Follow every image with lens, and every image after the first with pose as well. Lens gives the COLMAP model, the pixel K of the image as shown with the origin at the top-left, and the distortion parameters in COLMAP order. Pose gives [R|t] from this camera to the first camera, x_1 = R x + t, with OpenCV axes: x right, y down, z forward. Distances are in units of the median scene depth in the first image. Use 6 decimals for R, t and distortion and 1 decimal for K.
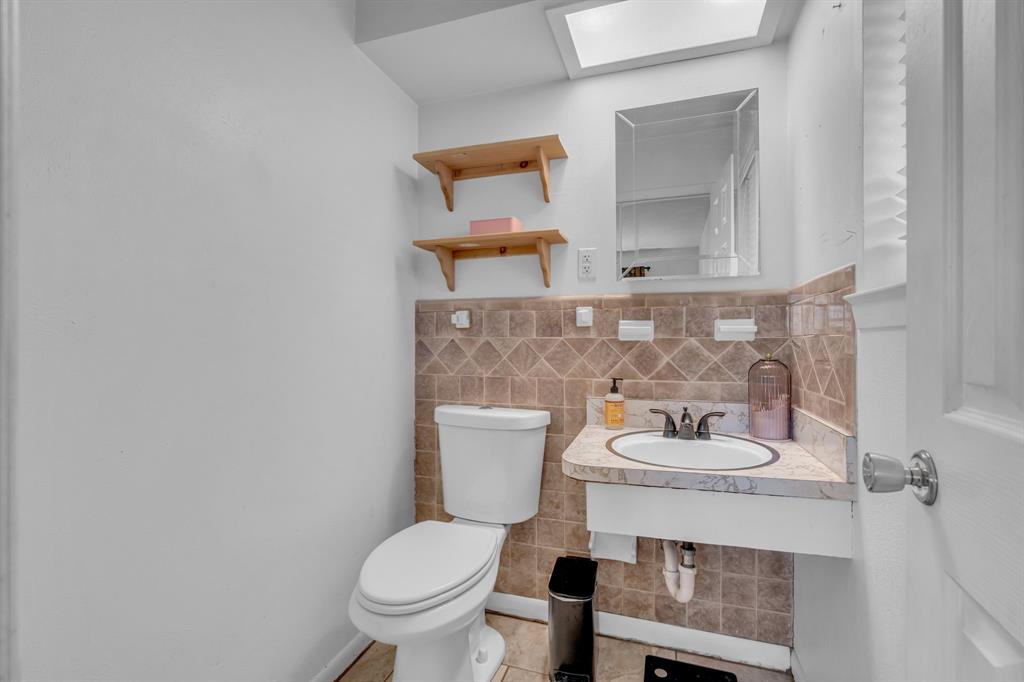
lens RADIAL K [[461.0, 0, 511.3], [0, 461.0, 338.1], [0, 0, 1]] dist [-0.002591, 0.000549]
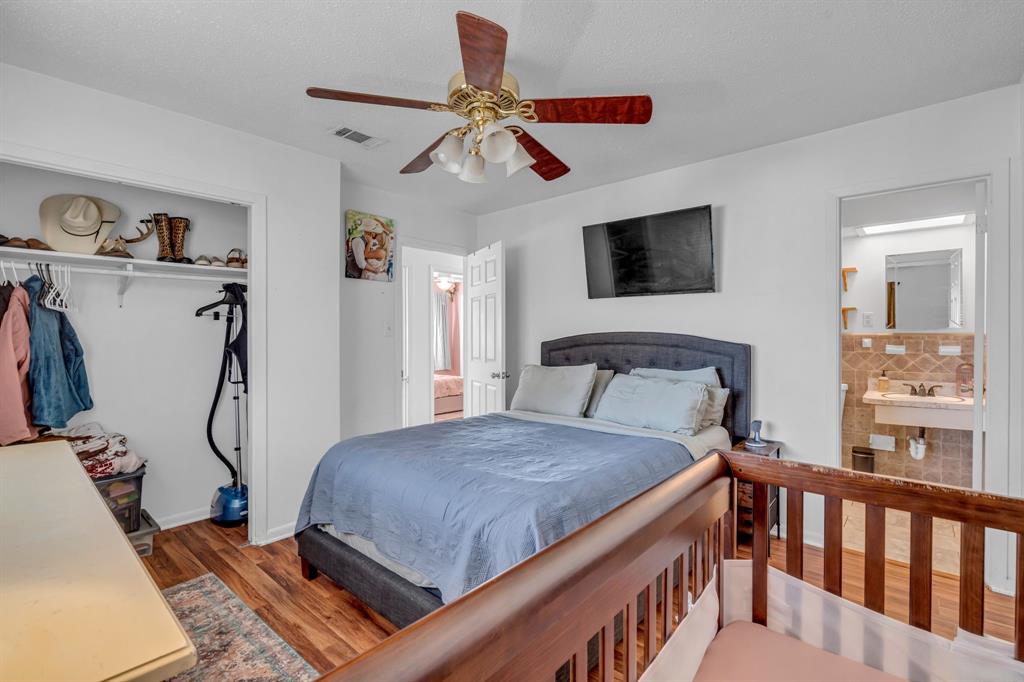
lens RADIAL K [[461.0, 0, 511.3], [0, 461.0, 338.1], [0, 0, 1]] dist [-0.002591, 0.000549]
pose [[0.918214, 0.005358, -0.396049, -0.587323], [-0.004323, 0.999985, 0.003506, -0.075146], [0.396062, -0.001507, 0.918223, -1.890524]]
